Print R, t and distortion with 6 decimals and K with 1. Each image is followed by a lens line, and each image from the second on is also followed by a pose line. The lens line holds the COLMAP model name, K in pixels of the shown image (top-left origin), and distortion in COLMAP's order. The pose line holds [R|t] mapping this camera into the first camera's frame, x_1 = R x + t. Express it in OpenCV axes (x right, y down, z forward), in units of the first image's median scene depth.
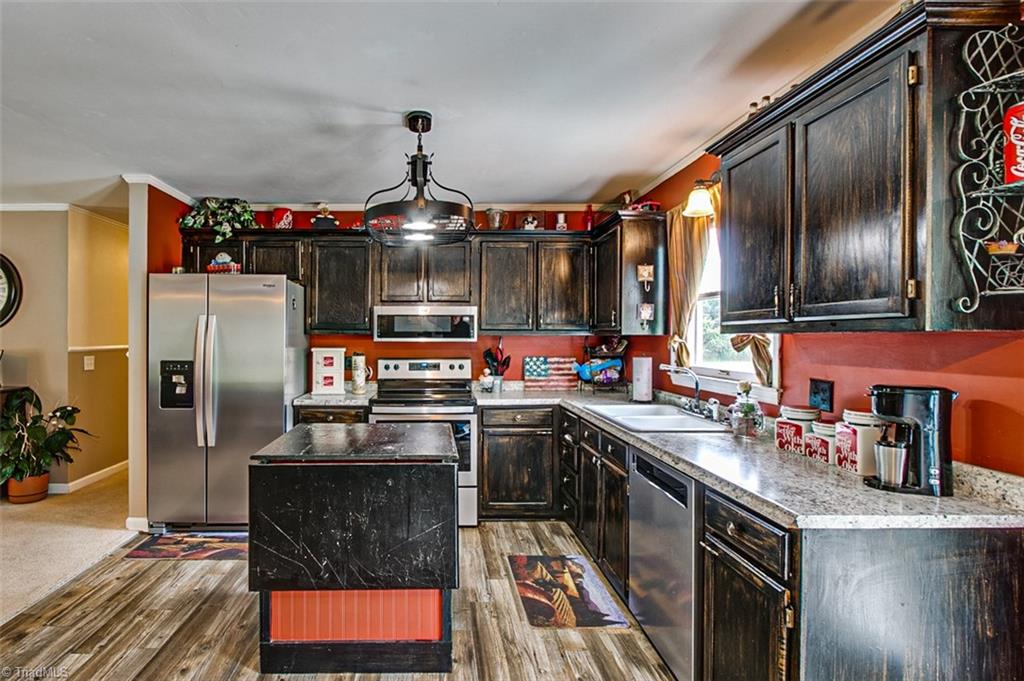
lens RADIAL K [[506.3, 0, 439.9], [0, 506.3, 335.9], [0, 0, 1]] dist [-0.003738, -0.000506]
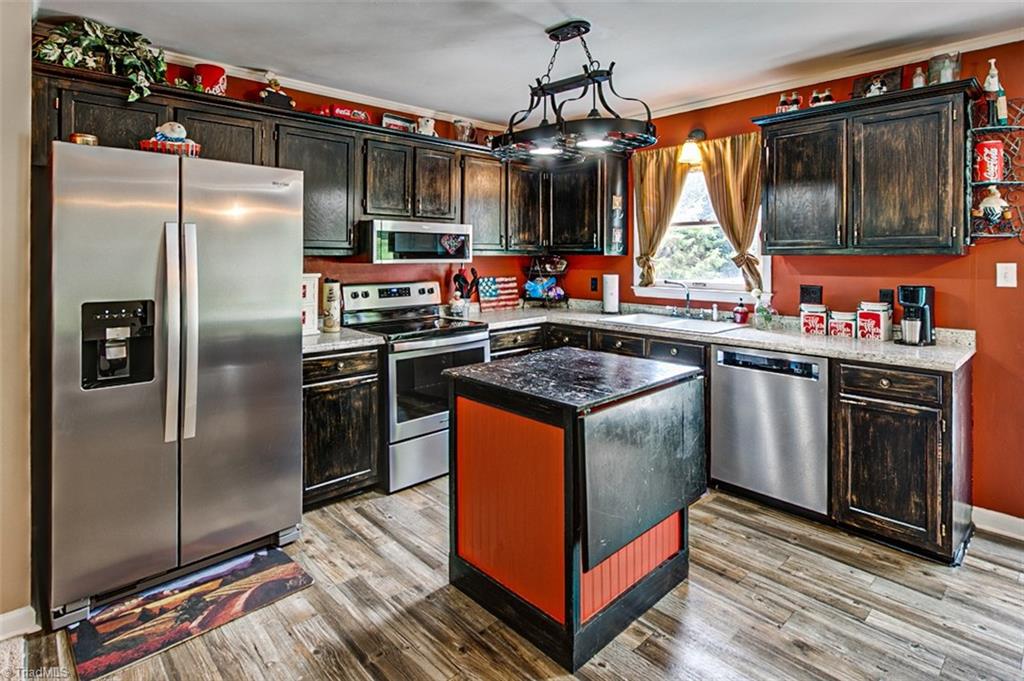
lens RADIAL K [[534.3, 0, 510.1], [0, 534.3, 252.3], [0, 0, 1]] dist [0.003905, 0.000388]
pose [[0.734829, 0.002707, 0.678247, -0.563314], [-0.000256, 0.999993, -0.003714, -0.003899], [-0.678253, 0.002555, 0.734824, 0.238879]]
